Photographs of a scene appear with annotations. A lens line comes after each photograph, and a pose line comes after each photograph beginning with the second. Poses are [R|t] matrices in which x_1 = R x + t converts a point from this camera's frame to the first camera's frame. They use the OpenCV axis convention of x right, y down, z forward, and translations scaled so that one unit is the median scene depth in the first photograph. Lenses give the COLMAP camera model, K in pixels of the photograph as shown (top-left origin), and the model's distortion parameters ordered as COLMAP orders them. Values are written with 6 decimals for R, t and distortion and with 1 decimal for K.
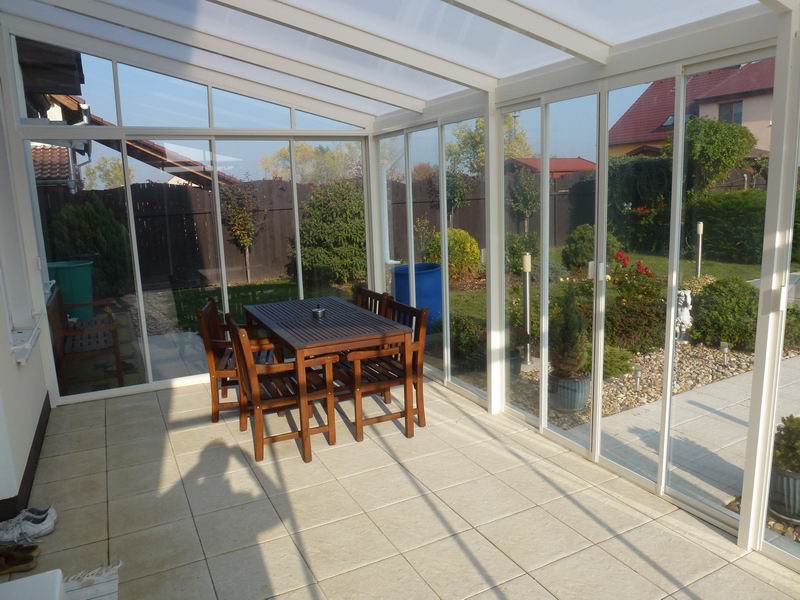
lens RADIAL K [[571.0, 0, 402.7], [0, 571.0, 298.0], [0, 0, 1]] dist [-0.089168, 0.053259]
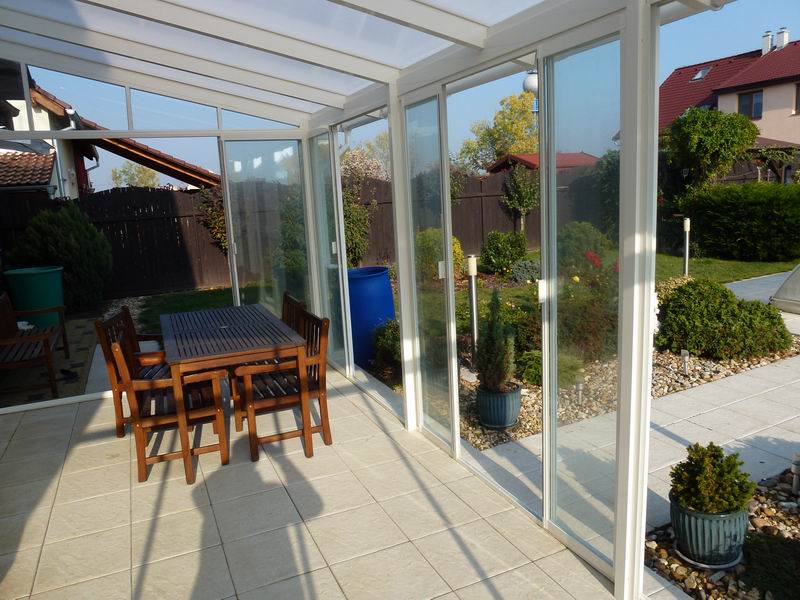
lens RADIAL K [[571.0, 0, 402.7], [0, 571.0, 298.0], [0, 0, 1]] dist [-0.089168, 0.053259]
pose [[0.998873, -0.008059, -0.046773, 0.152404], [0.008185, 0.999963, 0.002503, -0.012263], [0.046751, -0.002883, 0.998902, 0.055435]]
